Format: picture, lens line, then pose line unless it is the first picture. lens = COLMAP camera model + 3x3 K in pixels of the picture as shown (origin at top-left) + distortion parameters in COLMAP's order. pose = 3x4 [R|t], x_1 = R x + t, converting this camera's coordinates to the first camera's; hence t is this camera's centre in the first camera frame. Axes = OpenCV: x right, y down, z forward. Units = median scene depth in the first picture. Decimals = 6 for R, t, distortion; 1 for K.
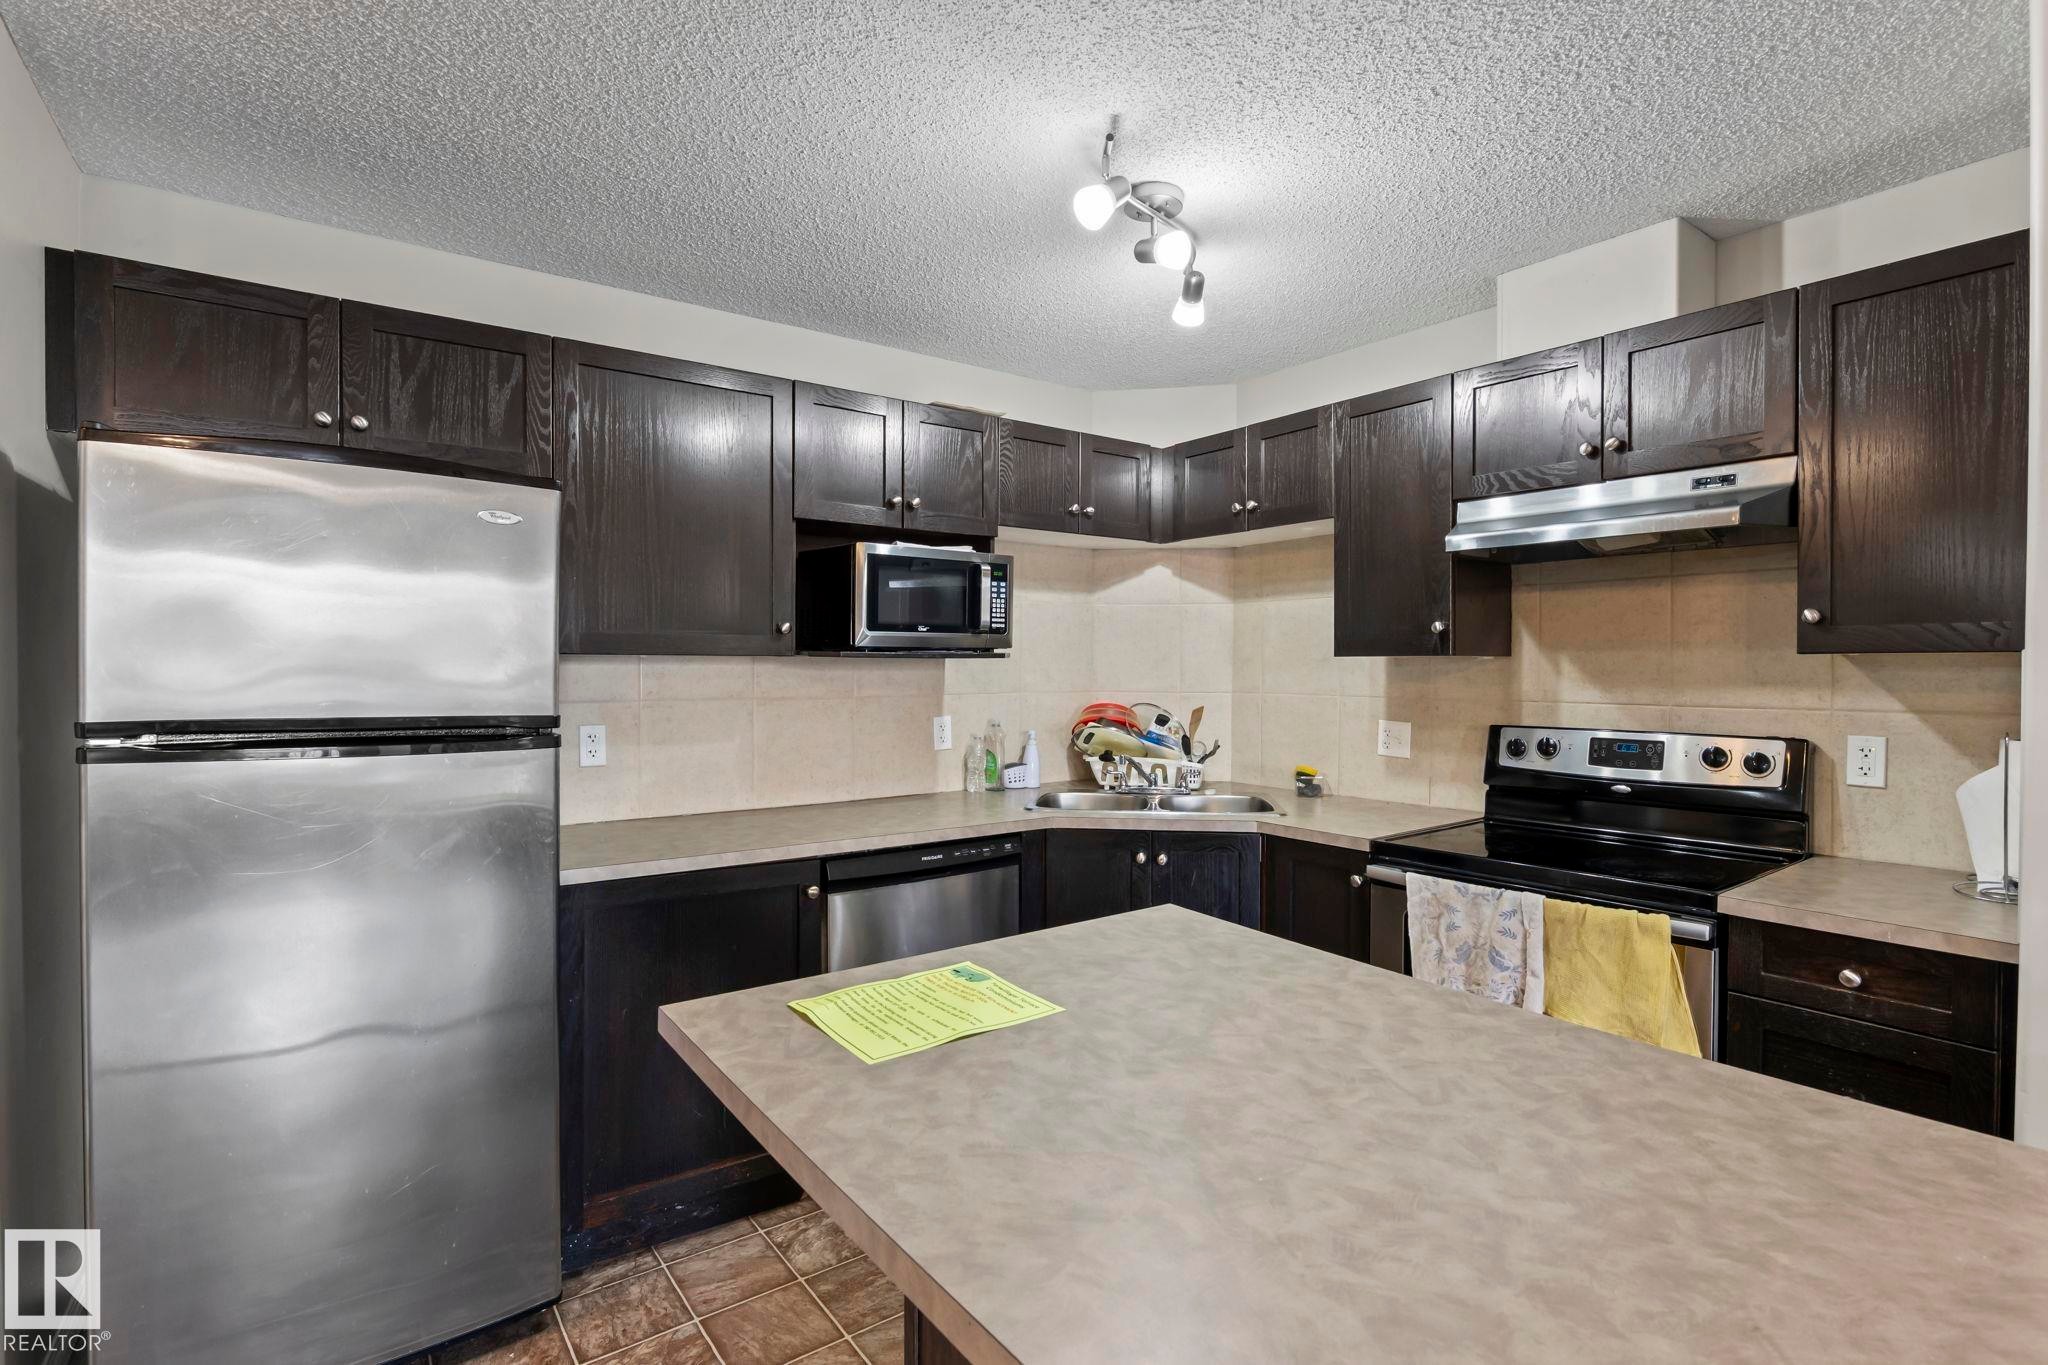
lens RADIAL K [[973.3, 0, 1024.0], [0, 973.3, 682.5], [0, 0, 1]] dist [-0.000145, -0.000009]
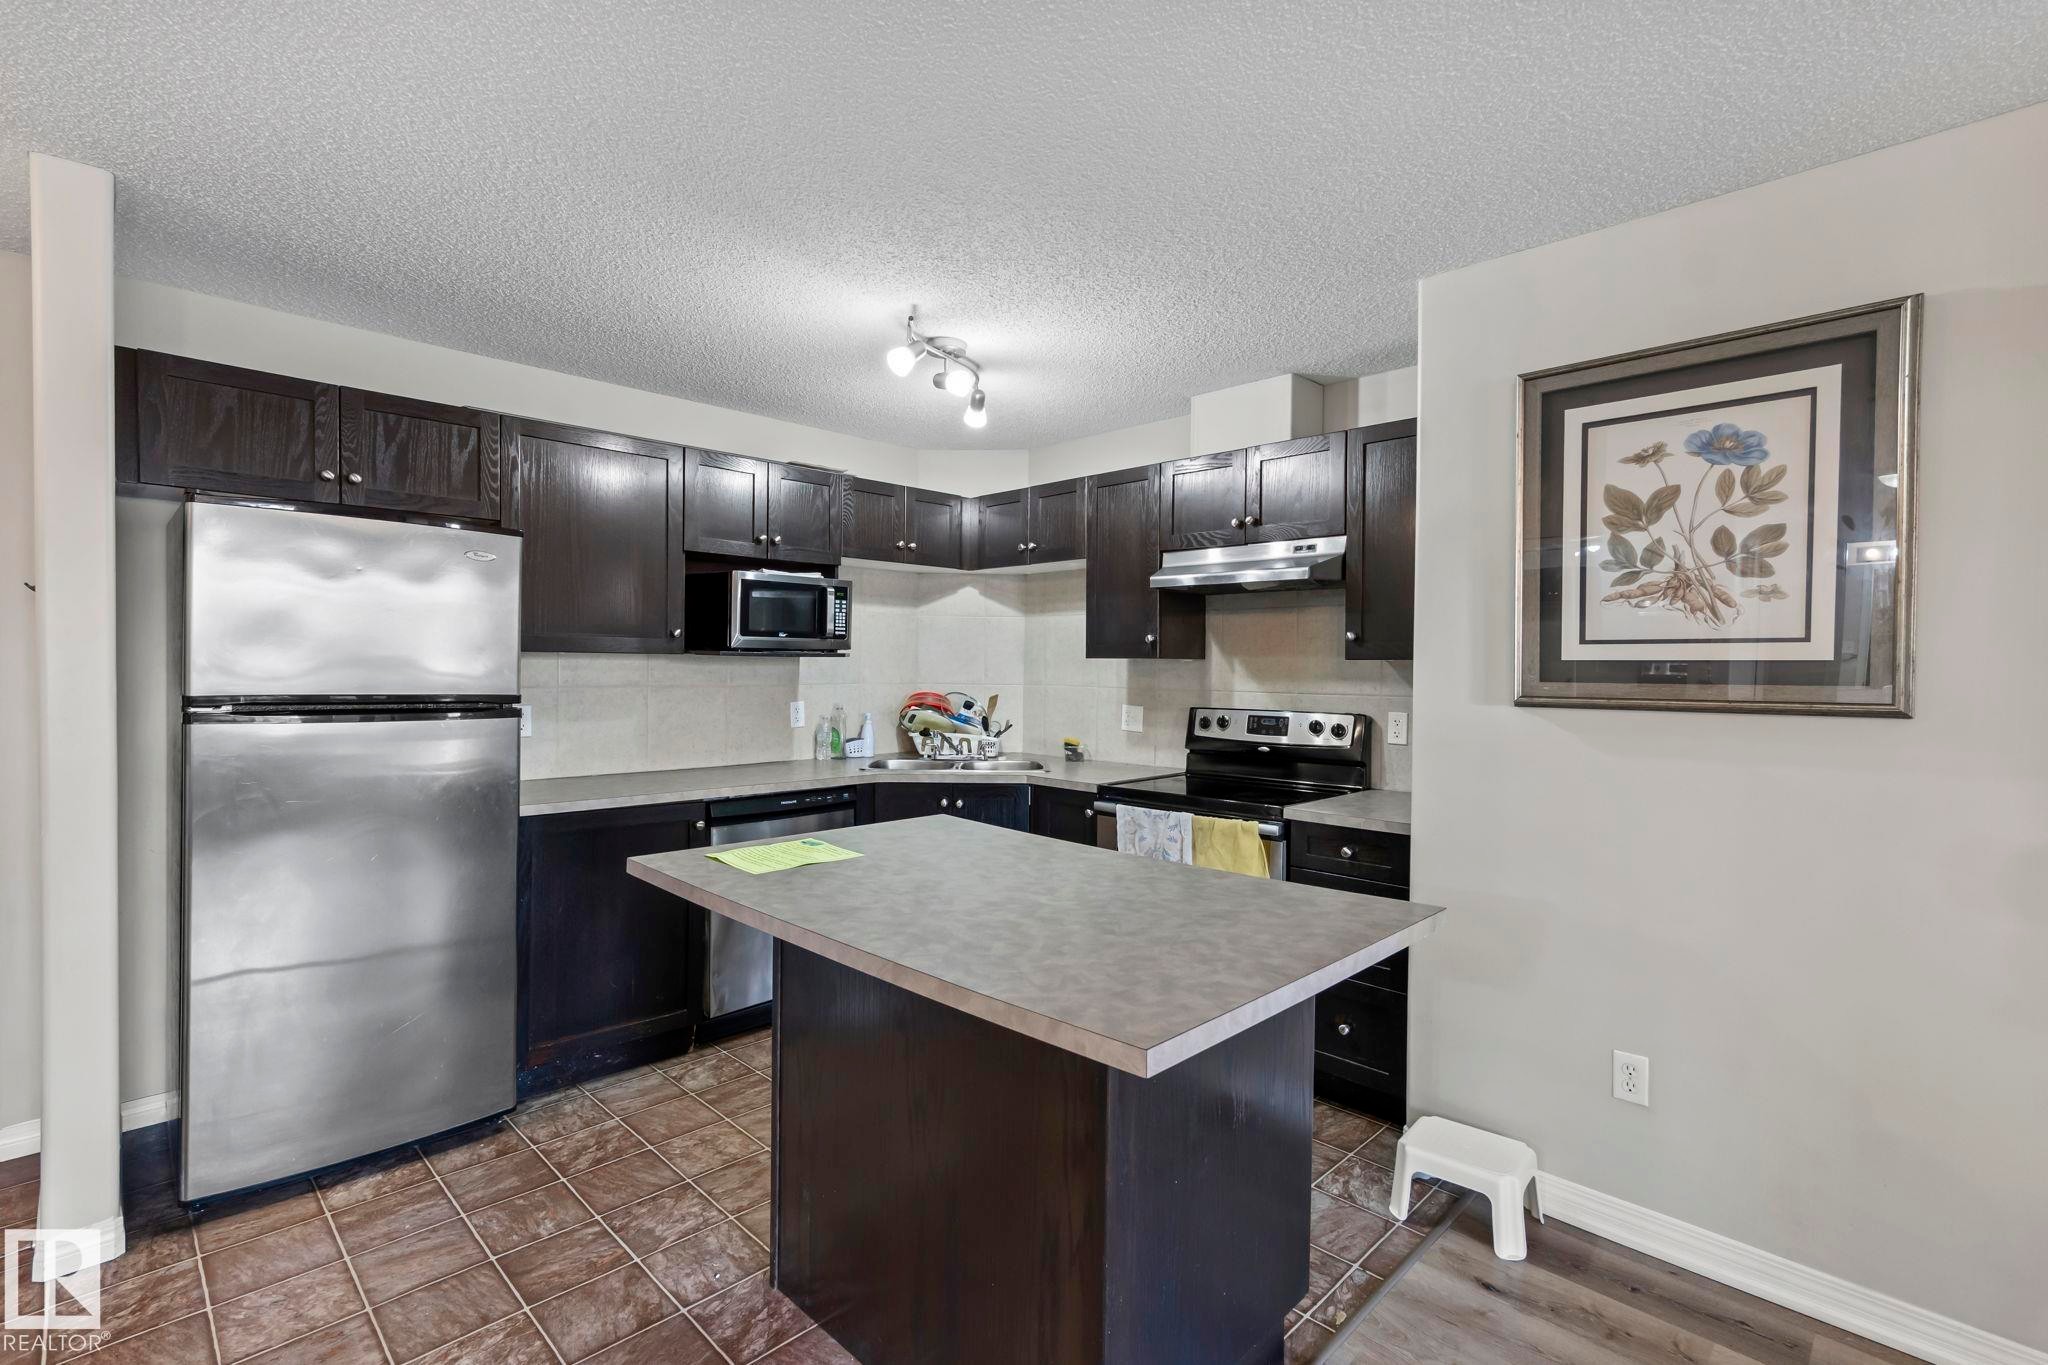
lens RADIAL K [[939.7, 0, 1024.0], [0, 939.7, 682.5], [0, 0, 1]] dist [0.007748, 0.000227]
pose [[0.988546, 0.005961, 0.150802, 0.031940], [-0.006402, 0.999977, 0.002435, 0.005848], [-0.150784, -0.003373, 0.988561, -0.352591]]
